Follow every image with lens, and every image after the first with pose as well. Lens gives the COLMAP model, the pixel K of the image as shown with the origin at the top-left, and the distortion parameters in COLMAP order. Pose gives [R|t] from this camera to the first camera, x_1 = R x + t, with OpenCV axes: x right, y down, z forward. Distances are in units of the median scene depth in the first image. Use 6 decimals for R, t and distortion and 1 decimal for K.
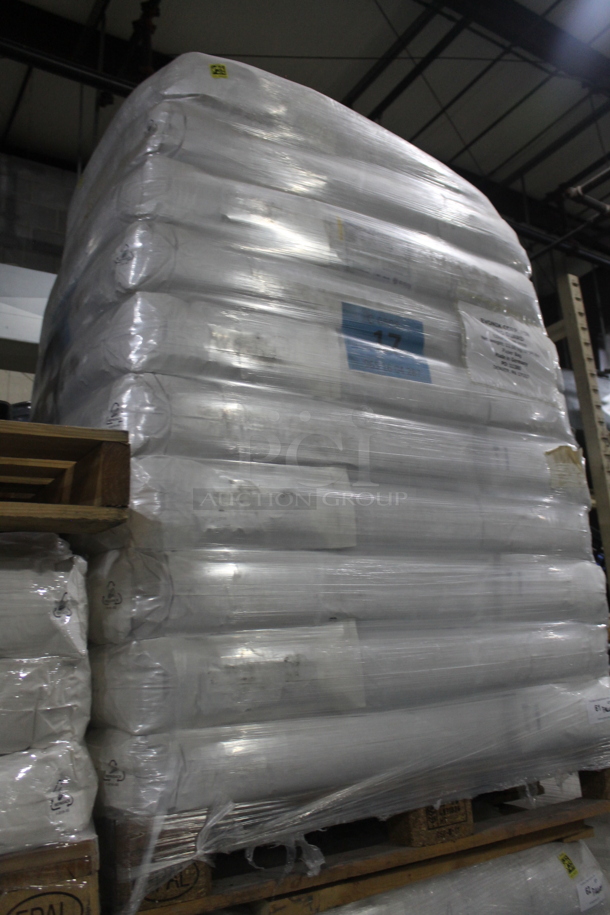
lens RADIAL K [[781.4, 0, 305.0], [0, 781.4, 457.5], [0, 0, 1]] dist [-0.166901, 0.134261]
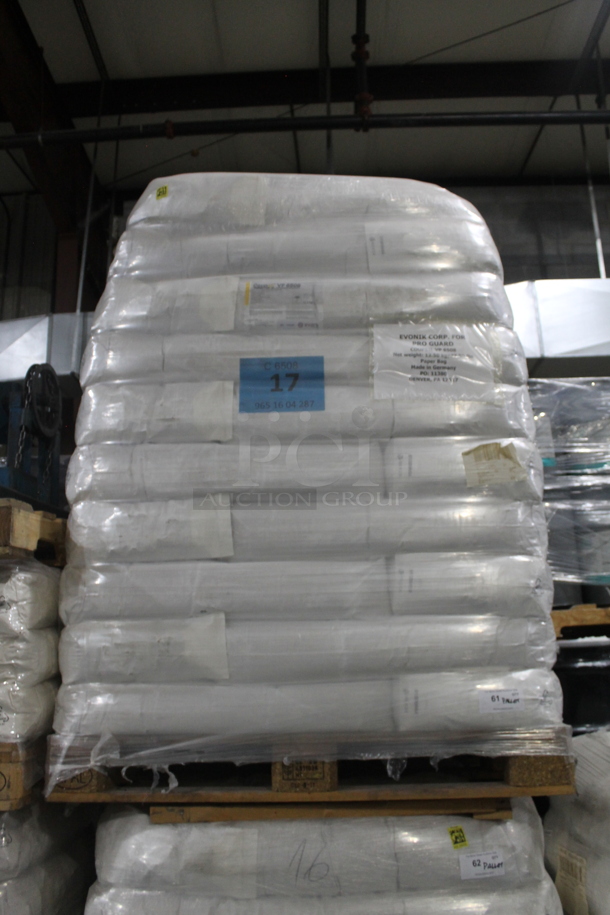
lens RADIAL K [[781.4, 0, 305.0], [0, 781.4, 457.5], [0, 0, 1]] dist [-0.166901, 0.134261]
pose [[0.823960, -0.091561, -0.559202, 0.854705], [0.120859, 0.992548, 0.015567, -0.050941], [0.553610, -0.080411, 0.828885, 0.006412]]
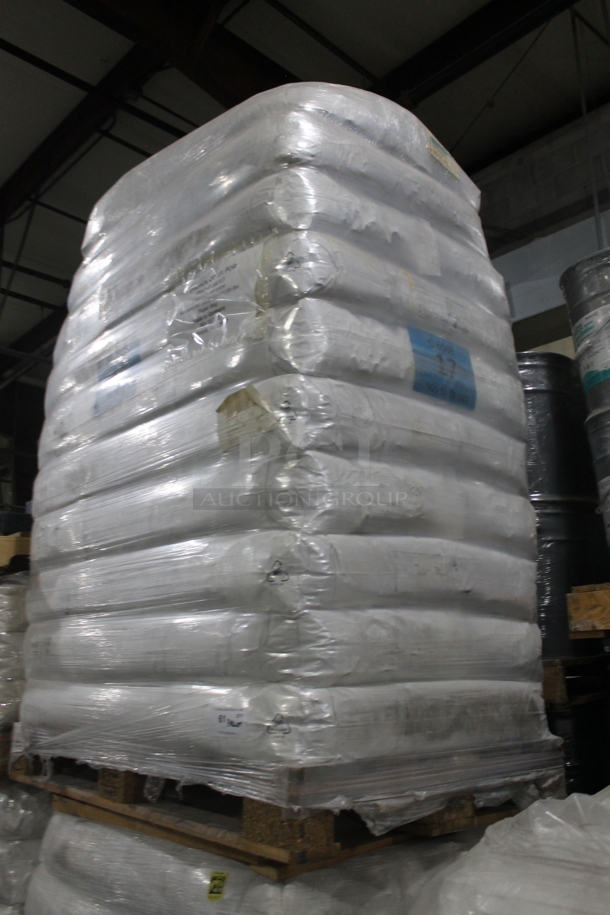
lens RADIAL K [[781.4, 0, 305.0], [0, 781.4, 457.5], [0, 0, 1]] dist [-0.166901, 0.134261]
pose [[0.183450, -0.180024, -0.966404, 1.350832], [0.271208, 0.954203, -0.126269, 0.207358], [0.944877, -0.238932, 0.223873, 1.043646]]
